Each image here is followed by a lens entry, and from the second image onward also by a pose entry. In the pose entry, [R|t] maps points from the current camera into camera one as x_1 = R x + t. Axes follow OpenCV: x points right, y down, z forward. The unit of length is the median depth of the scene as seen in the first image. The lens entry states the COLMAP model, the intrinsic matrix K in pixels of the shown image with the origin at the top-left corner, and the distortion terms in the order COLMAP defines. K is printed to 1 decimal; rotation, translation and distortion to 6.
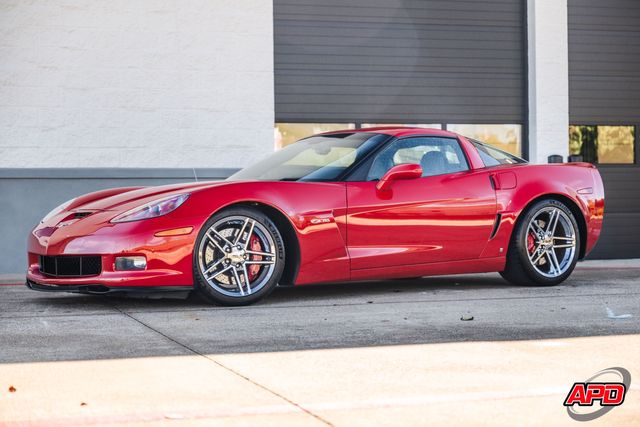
lens RADIAL K [[1244.1, 0, 325.5], [0, 1244.1, 222.2], [0, 0, 1]] dist [0.013612, -0.145701]
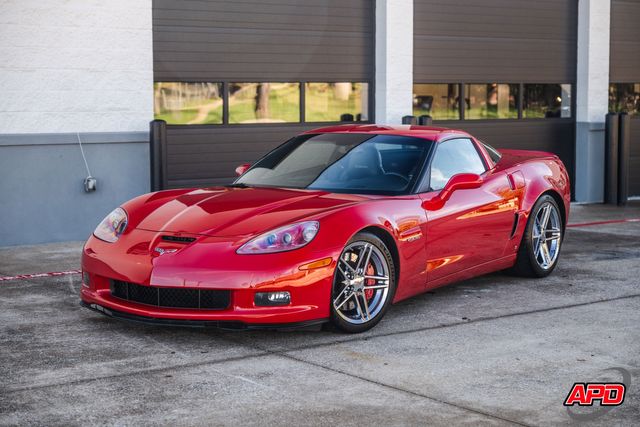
lens RADIAL K [[1244.1, 0, 325.5], [0, 1244.1, 222.2], [0, 0, 1]] dist [0.013612, -0.145701]
pose [[0.936899, -0.023769, 0.348792, -0.371306], [-0.009309, 0.995636, 0.092853, -0.094307], [-0.349477, -0.090240, 0.932589, 0.085751]]
